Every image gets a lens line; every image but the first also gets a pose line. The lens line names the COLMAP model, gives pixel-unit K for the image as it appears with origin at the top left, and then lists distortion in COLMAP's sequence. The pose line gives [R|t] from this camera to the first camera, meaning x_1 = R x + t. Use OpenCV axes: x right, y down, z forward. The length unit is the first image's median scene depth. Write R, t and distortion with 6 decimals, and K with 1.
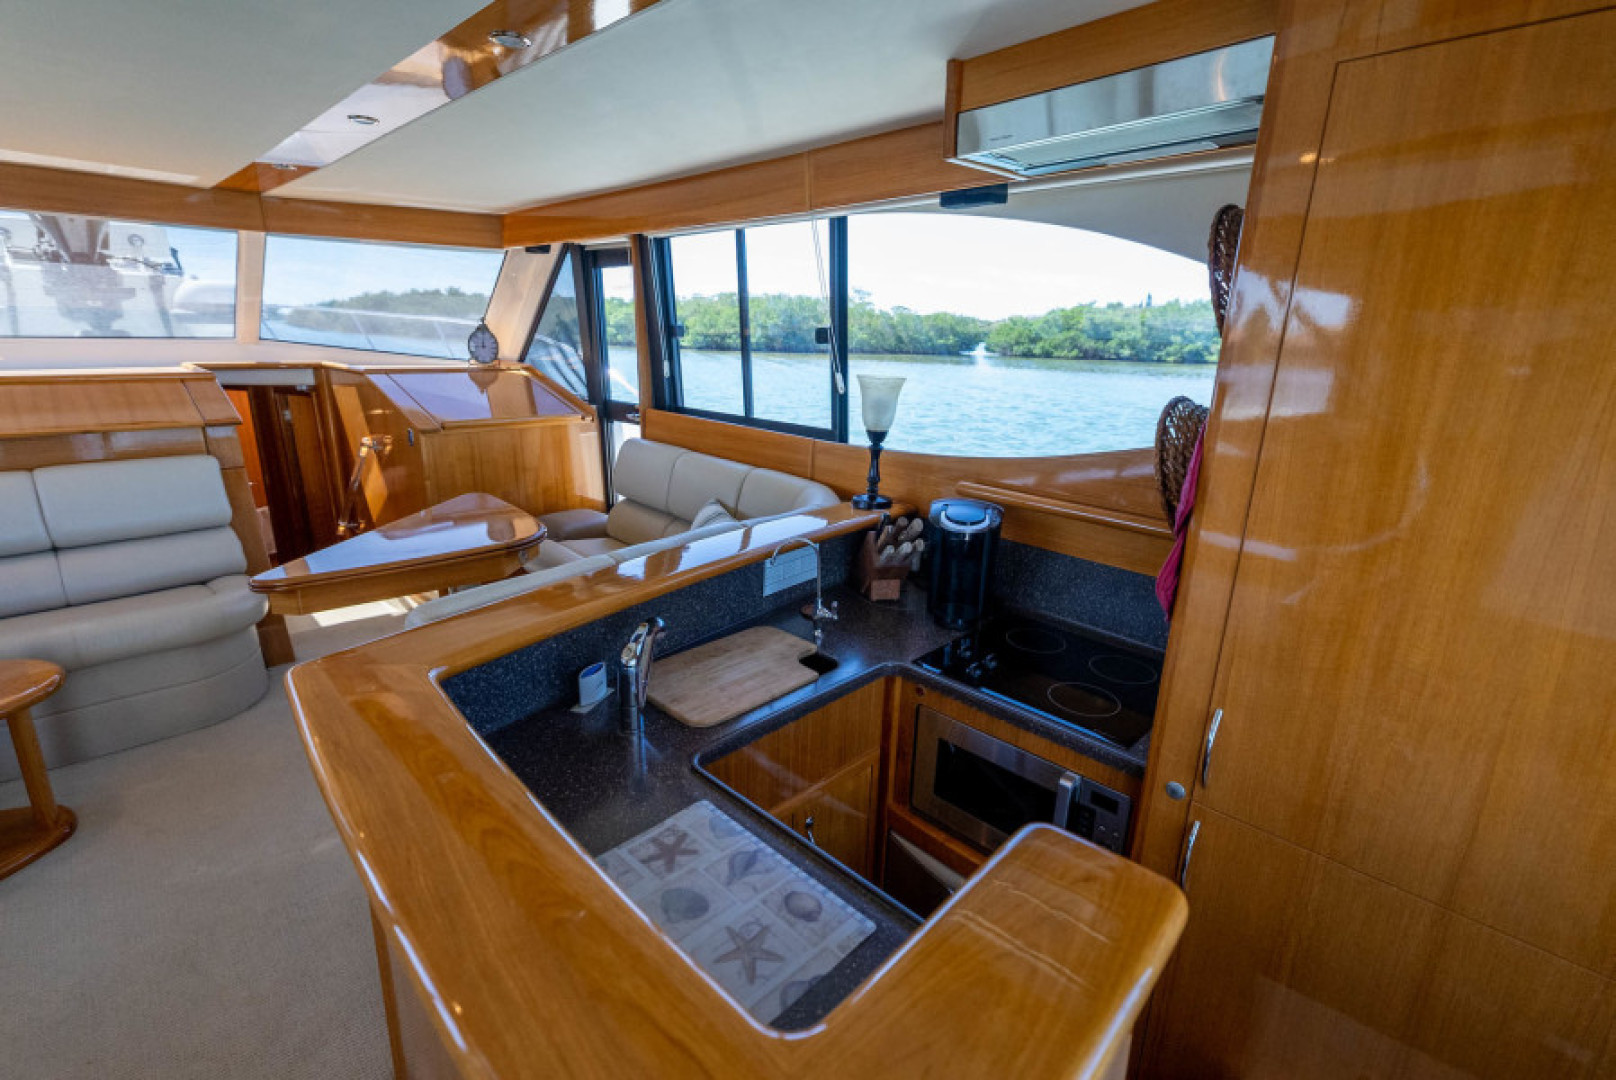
lens RADIAL K [[711.6, 0, 808.0], [0, 711.6, 540.0], [0, 0, 1]] dist [0.000531, -0.000035]
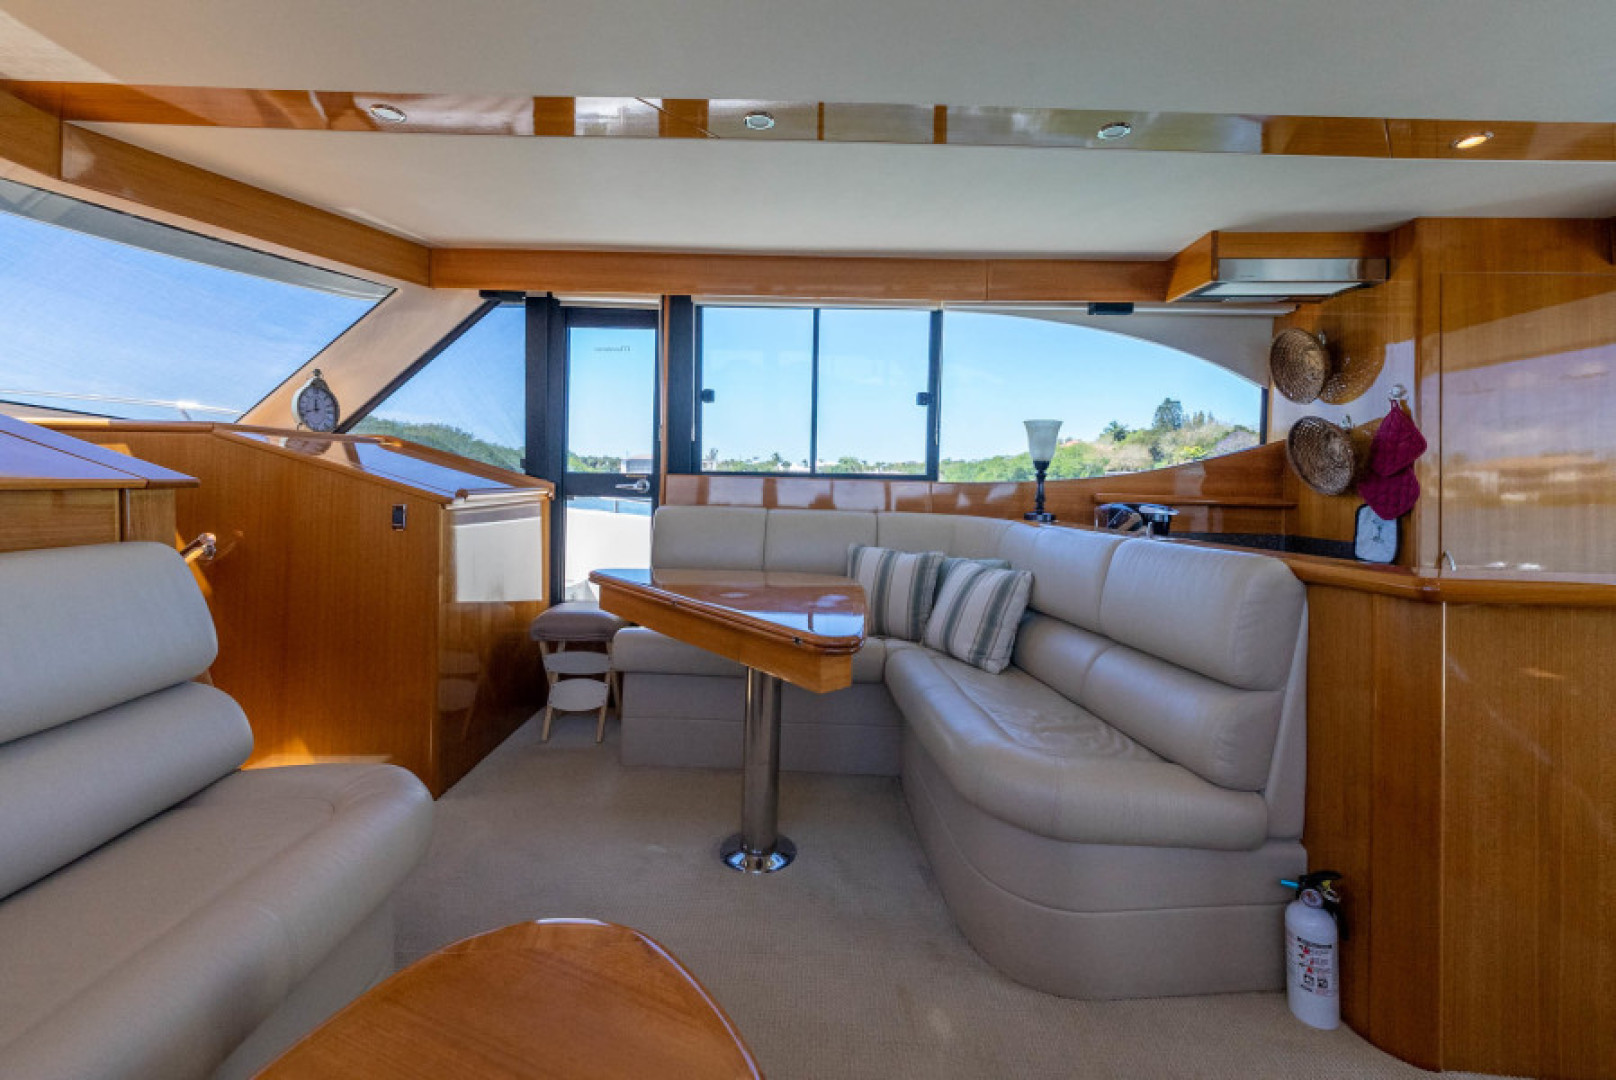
lens RADIAL K [[675.5, 0, 827.4], [0, 675.5, 491.3], [0, 0, 1]] dist [0.000546, 0.000219]
pose [[0.727957, -0.025600, 0.685145, -1.090512], [0.185825, 0.969266, -0.161220, 0.025932], [-0.659960, 0.244679, 0.710341, 0.395388]]
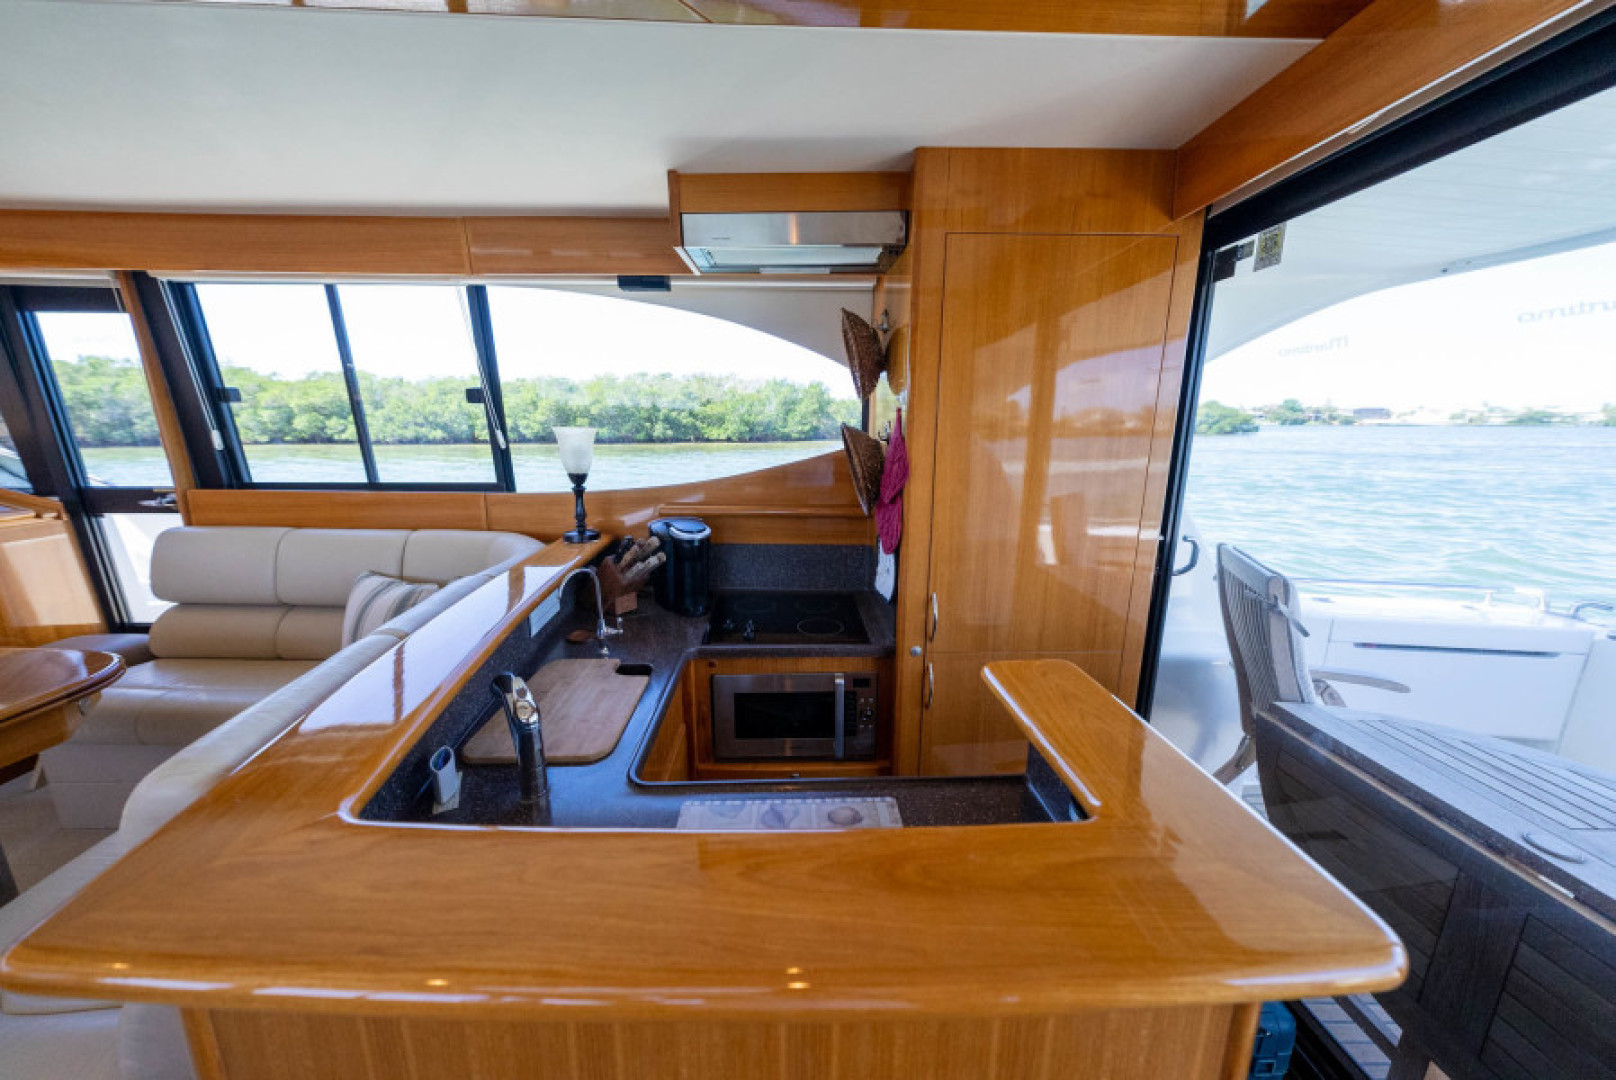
lens RADIAL K [[529.7, 0, 808.0], [0, 529.7, 540.0], [0, 0, 1]] dist [-0.000436, -0.000013]
pose [[0.693188, -0.179946, 0.697933, -0.272057], [0.213623, 0.976117, 0.039500, -0.003130], [-0.688372, 0.121714, 0.715073, 0.144932]]
